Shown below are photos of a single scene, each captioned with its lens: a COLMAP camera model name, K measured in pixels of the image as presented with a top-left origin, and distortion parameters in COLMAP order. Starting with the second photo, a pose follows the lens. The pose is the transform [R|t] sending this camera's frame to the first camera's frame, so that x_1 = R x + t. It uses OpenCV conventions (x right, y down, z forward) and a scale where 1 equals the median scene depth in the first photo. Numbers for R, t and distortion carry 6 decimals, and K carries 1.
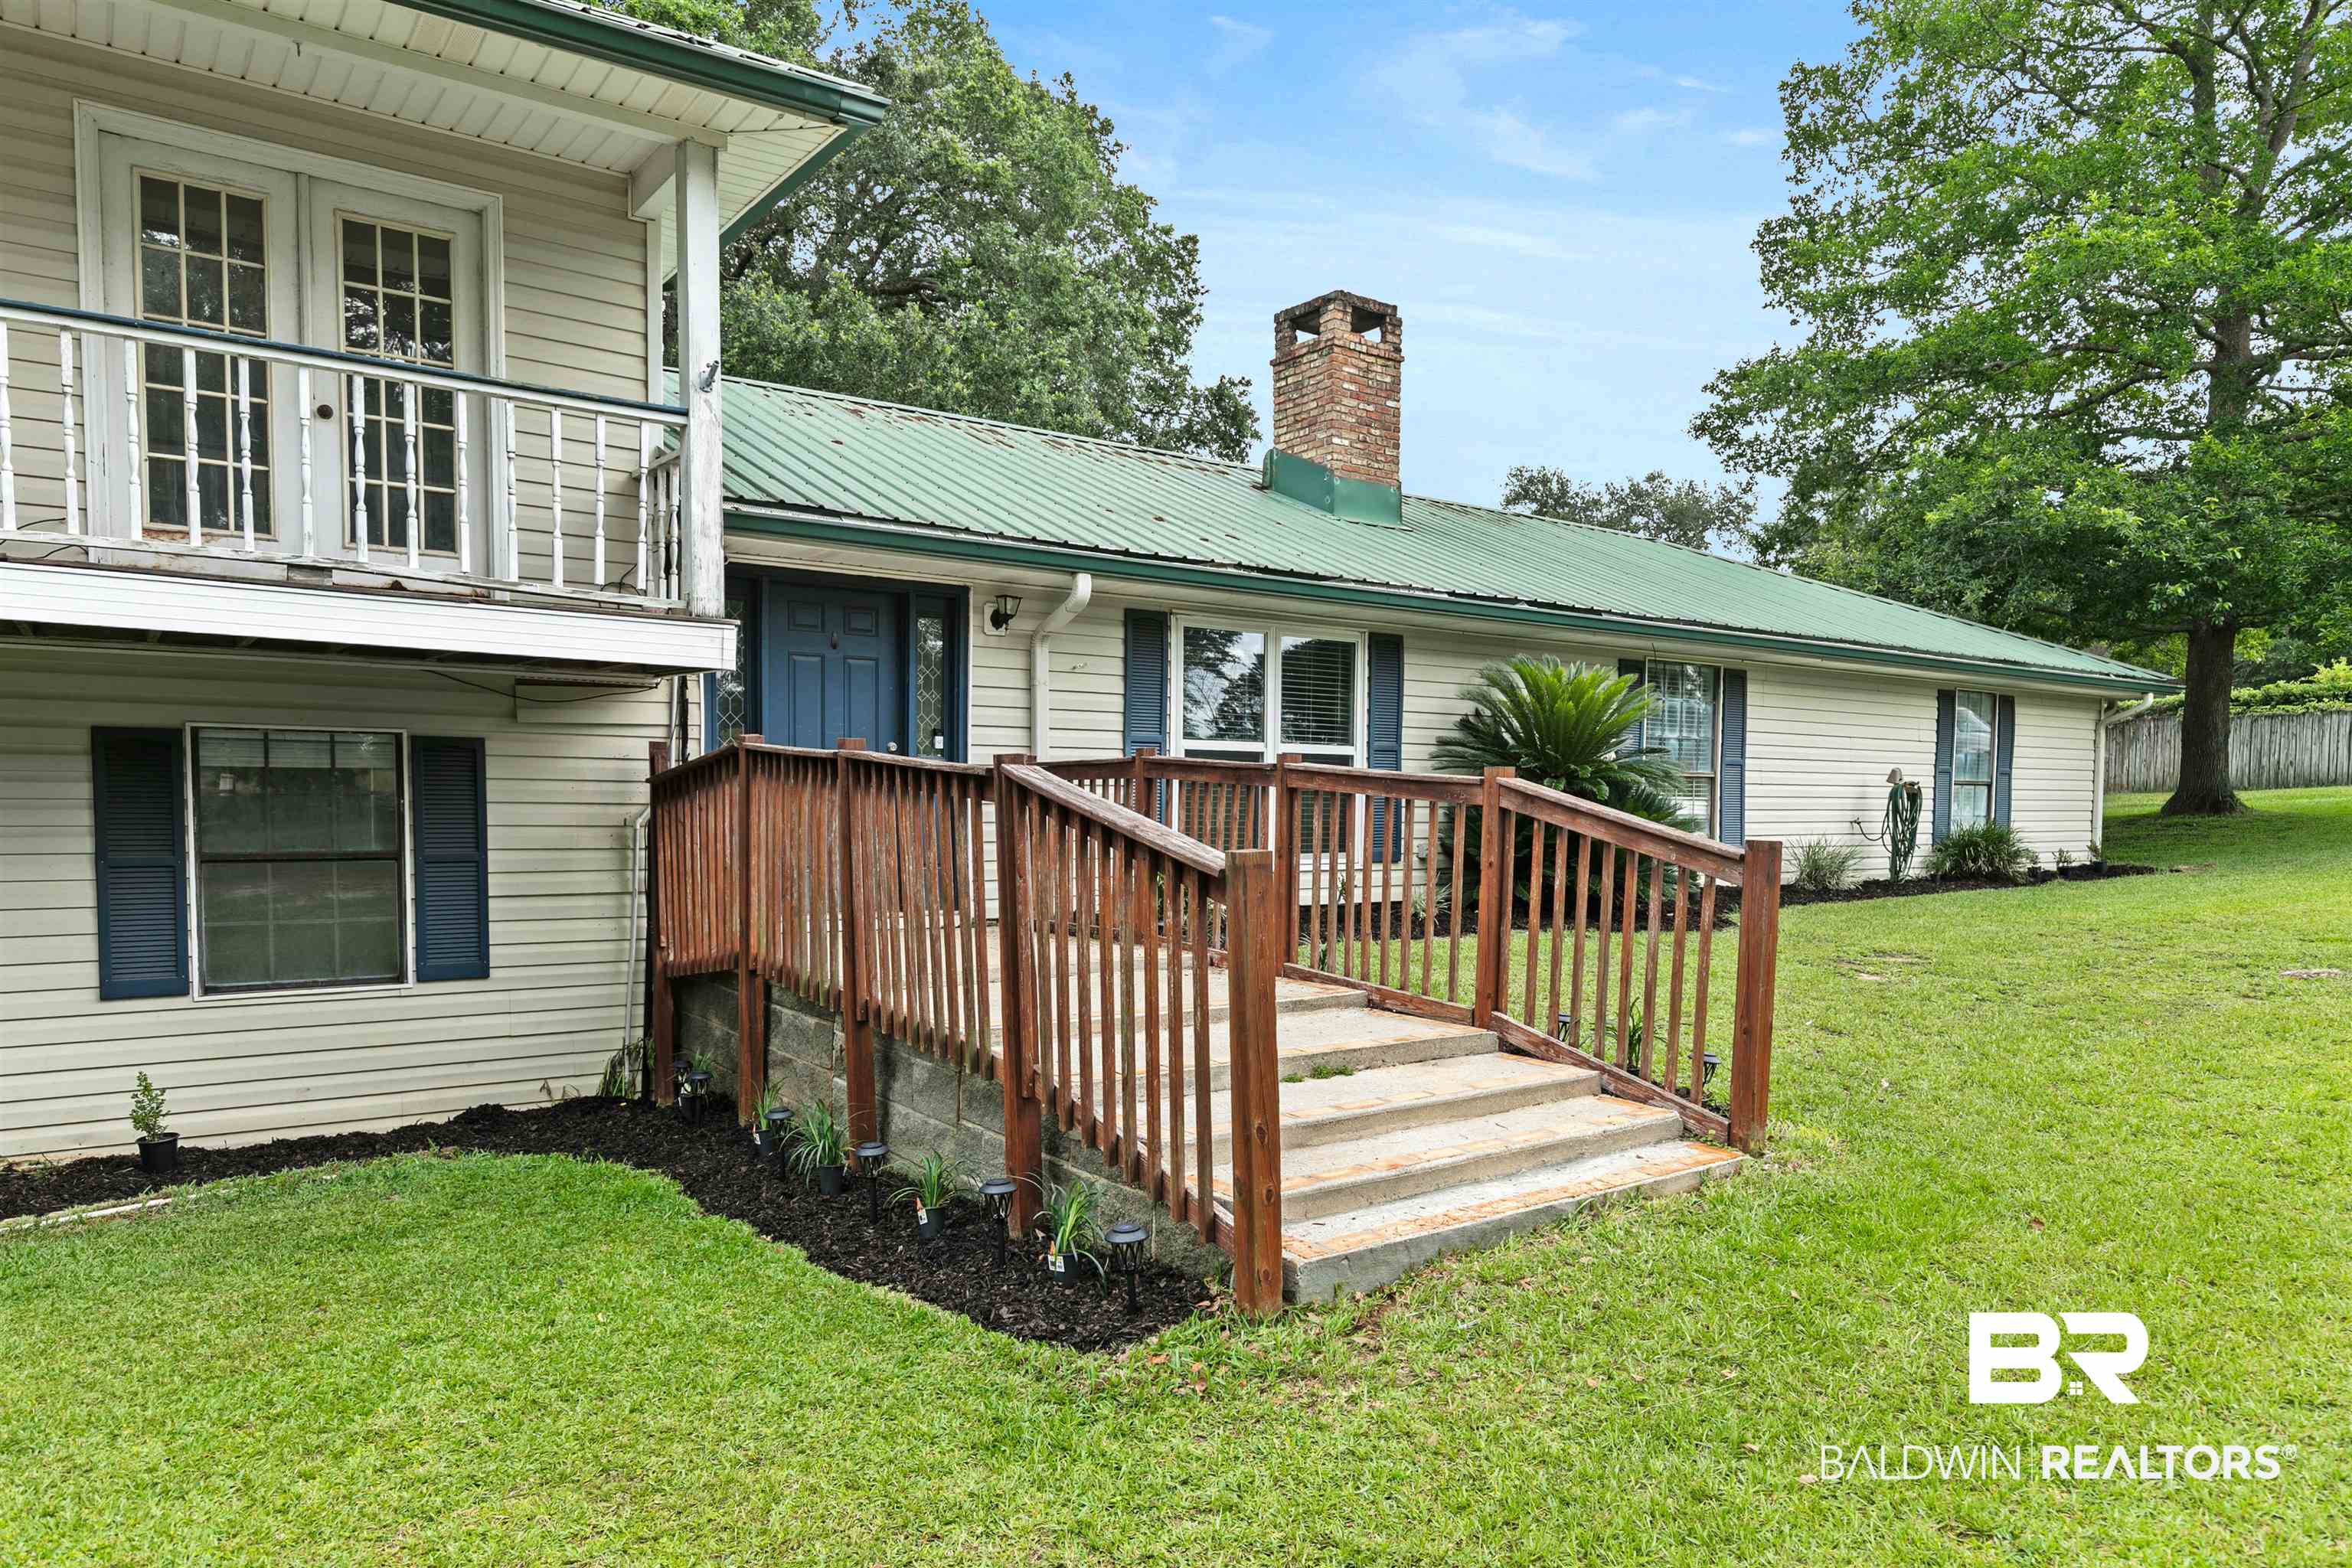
lens RADIAL K [[1453.5, 0, 1174.3], [0, 1453.5, 840.7], [0, 0, 1]] dist [0.000726, 0.000004]
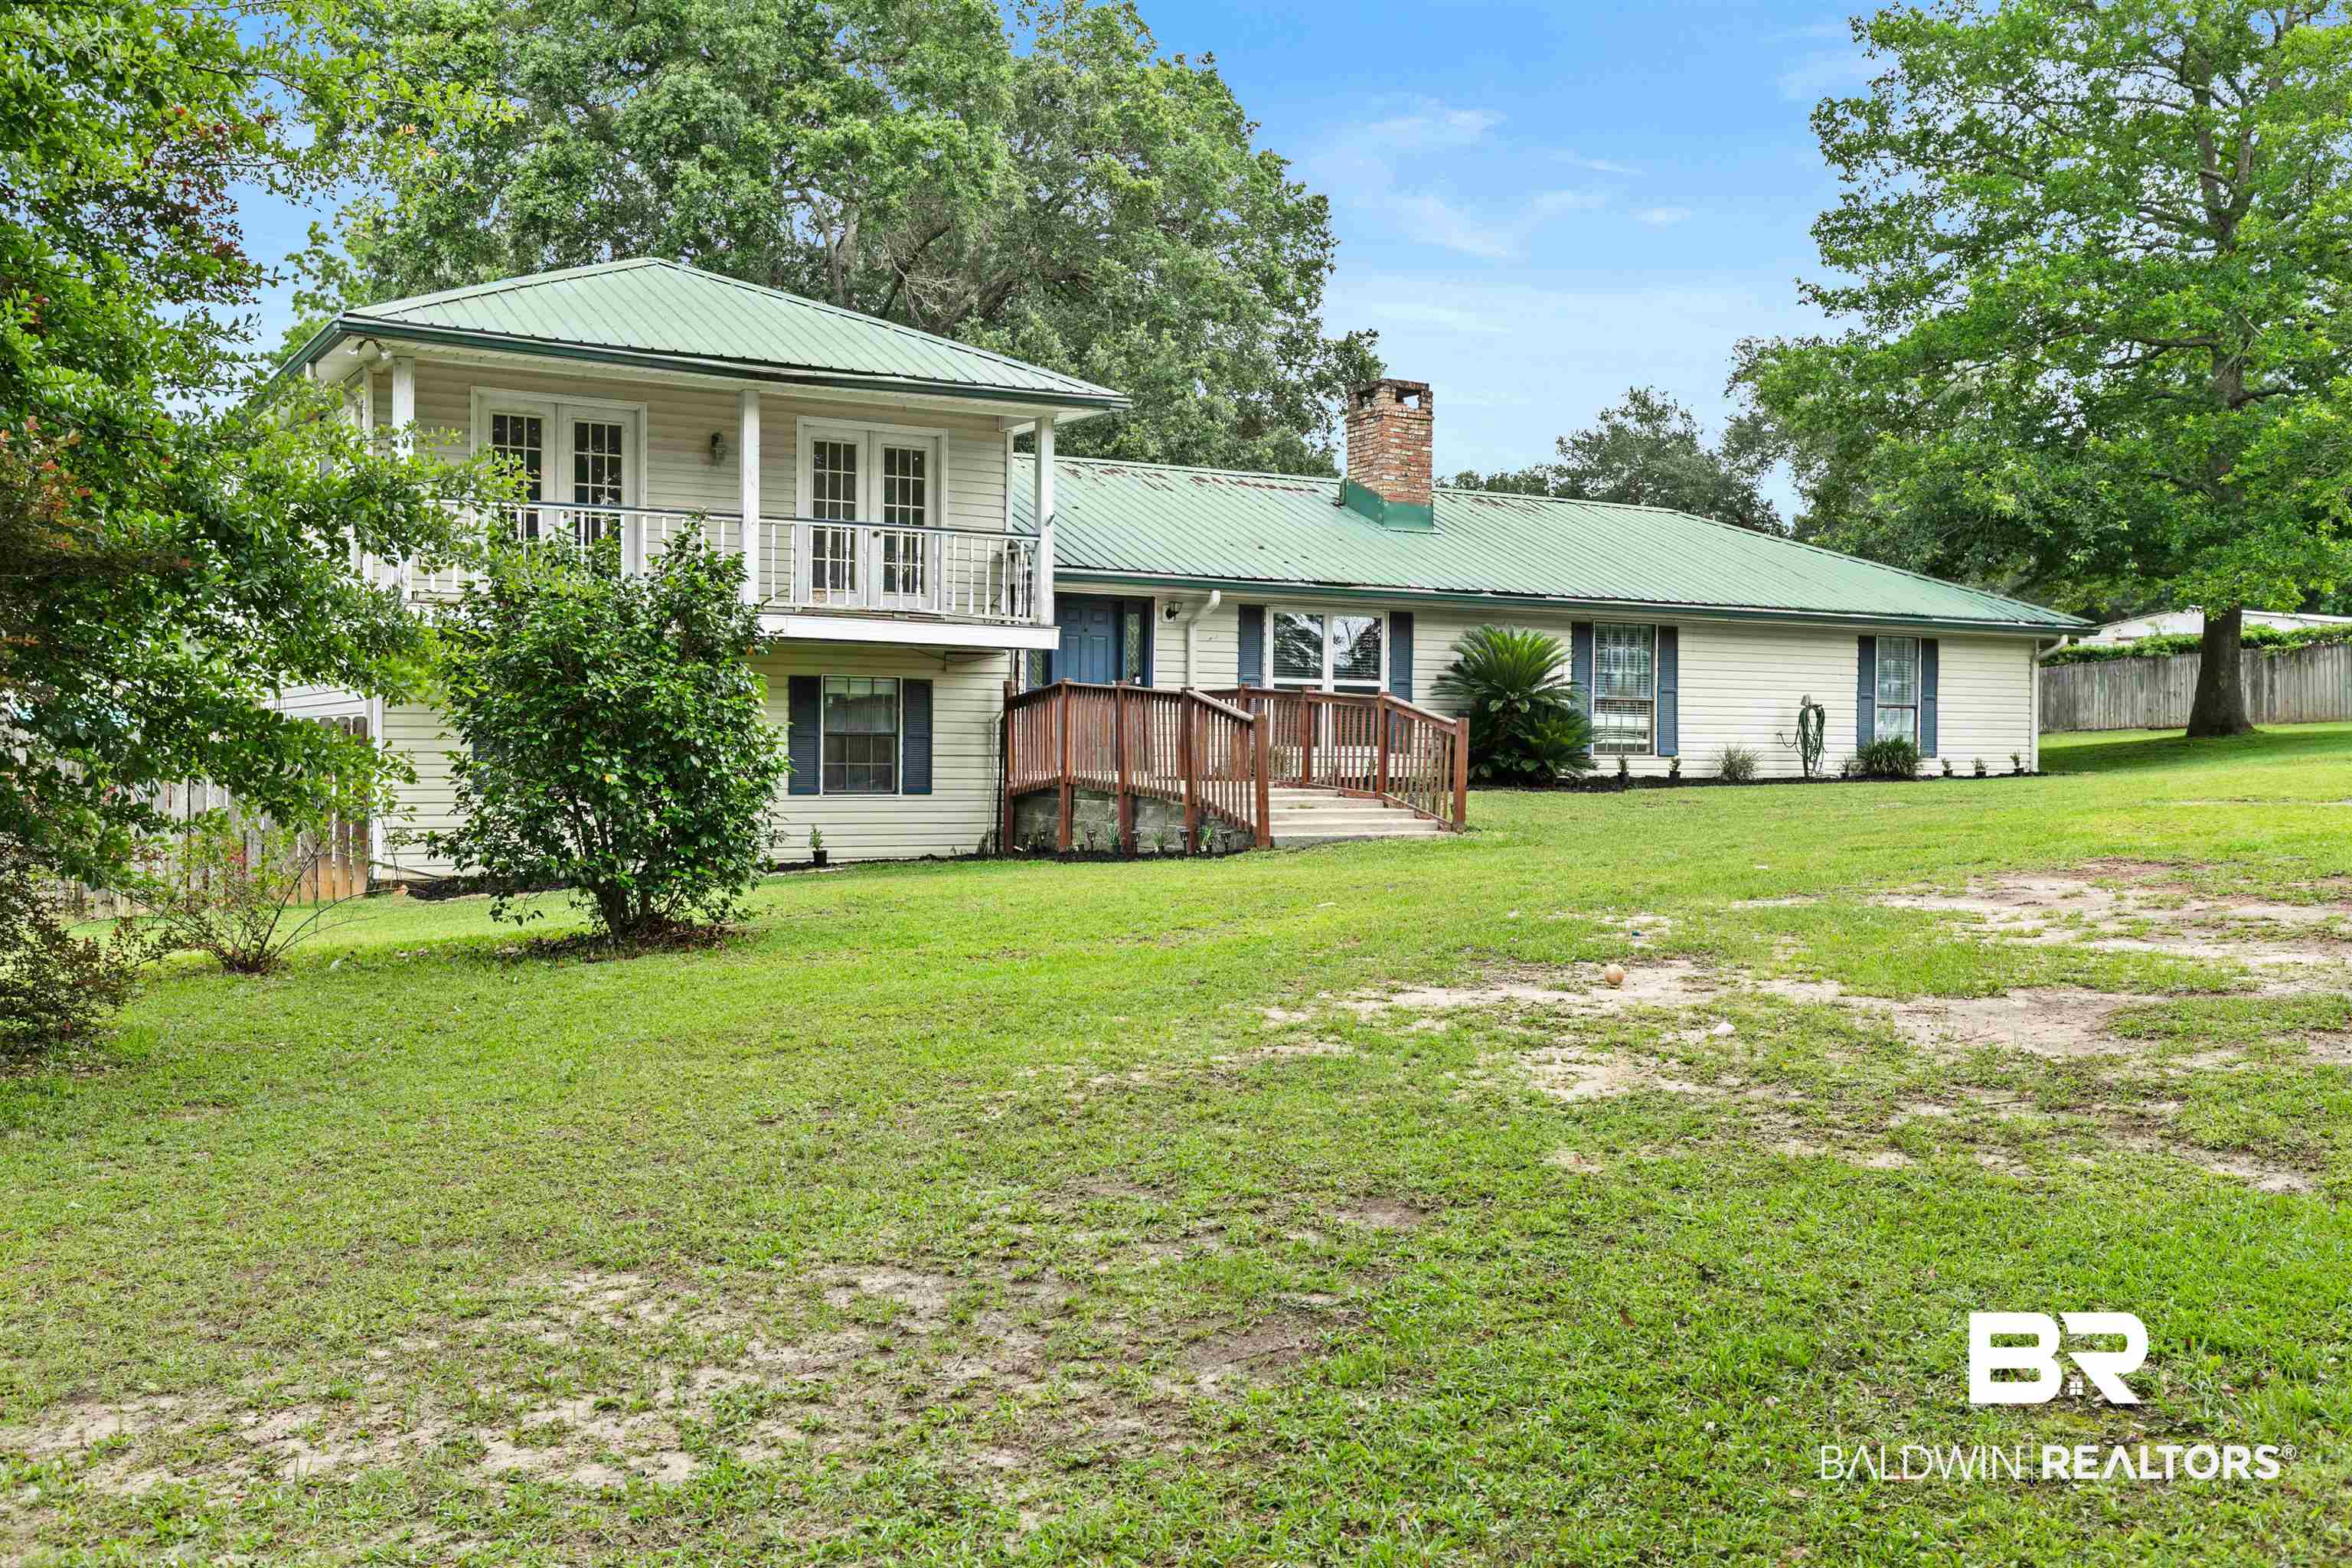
lens RADIAL K [[2145.4, 0, 1182.5], [0, 2145.4, 693.8], [0, 0, 1]] dist [-0.004091, 0.014192]
pose [[0.996619, -0.002007, -0.082134, 0.117609], [-0.002482, 0.998510, -0.054511, 0.097110], [0.082121, 0.054531, 0.995129, -1.689684]]
